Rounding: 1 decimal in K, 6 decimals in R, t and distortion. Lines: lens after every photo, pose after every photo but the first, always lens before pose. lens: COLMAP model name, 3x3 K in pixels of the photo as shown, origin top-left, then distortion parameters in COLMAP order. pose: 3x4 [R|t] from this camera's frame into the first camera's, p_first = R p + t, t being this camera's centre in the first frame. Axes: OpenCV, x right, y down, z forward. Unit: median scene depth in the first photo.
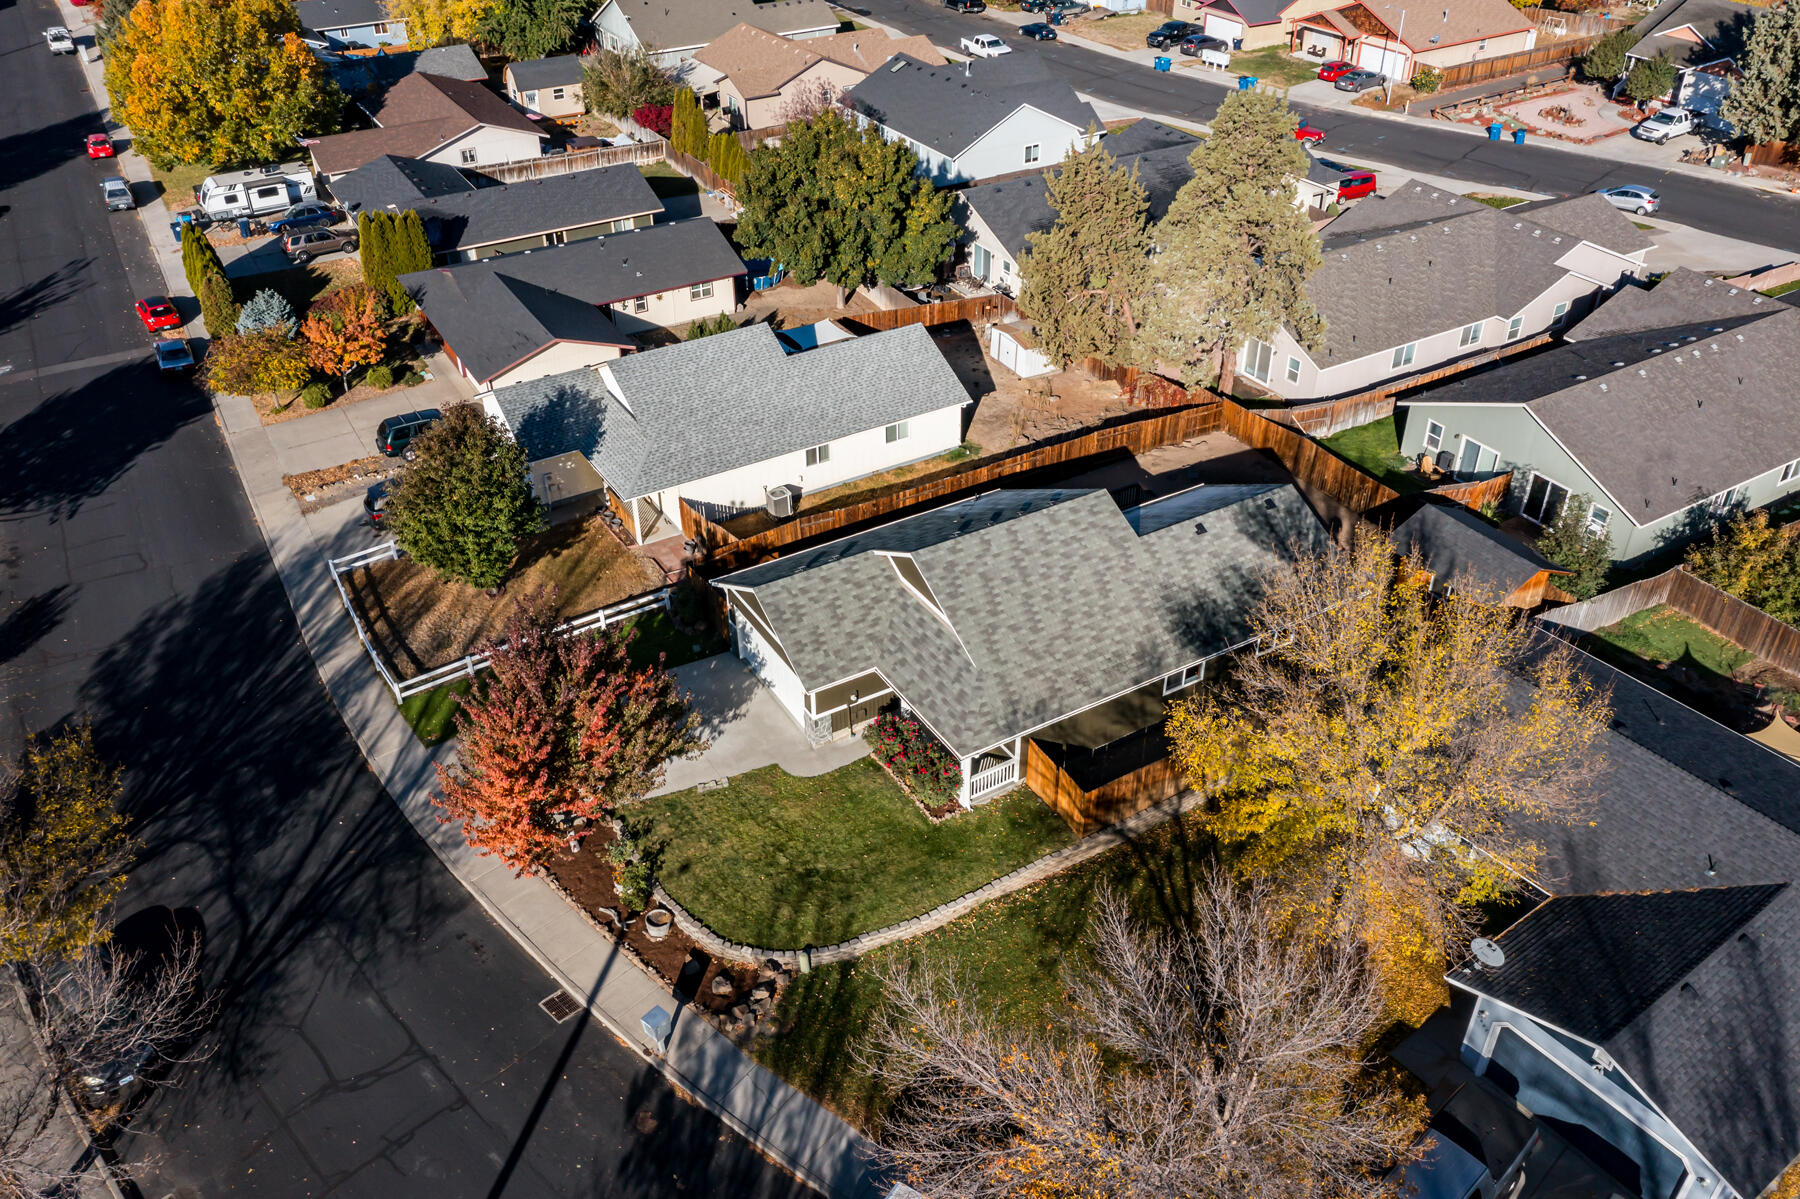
lens RADIAL K [[1429.8, 0, 900.0], [0, 1429.8, 599.5], [0, 0, 1]] dist [-0.010785, 0.004801]
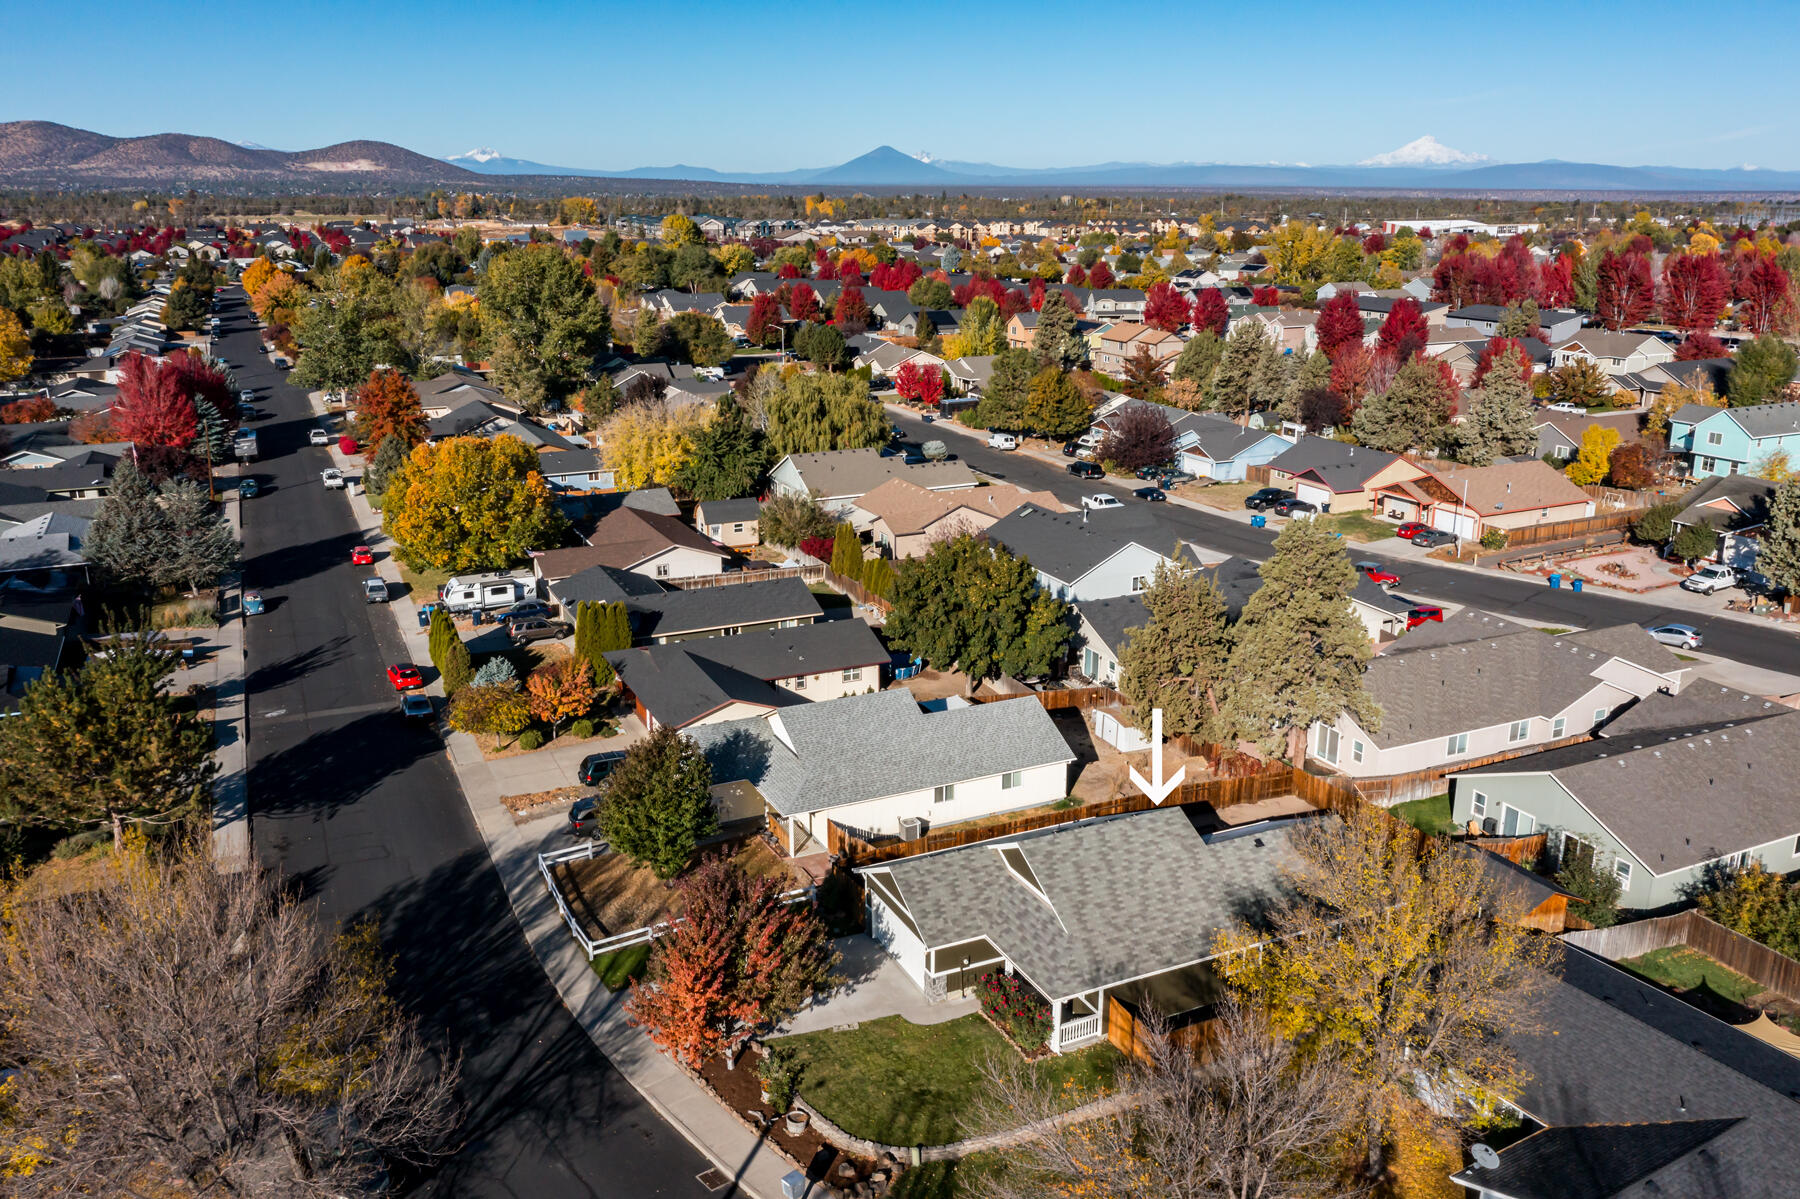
lens RADIAL K [[1429.8, 0, 900.0], [0, 1429.8, 599.5], [0, 0, 1]] dist [-0.010785, 0.004801]
pose [[0.995324, 0.032730, -0.090876, 0.007695], [-0.059416, 0.949244, -0.308879, 0.101852], [0.076153, 0.312834, 0.946750, -0.160859]]
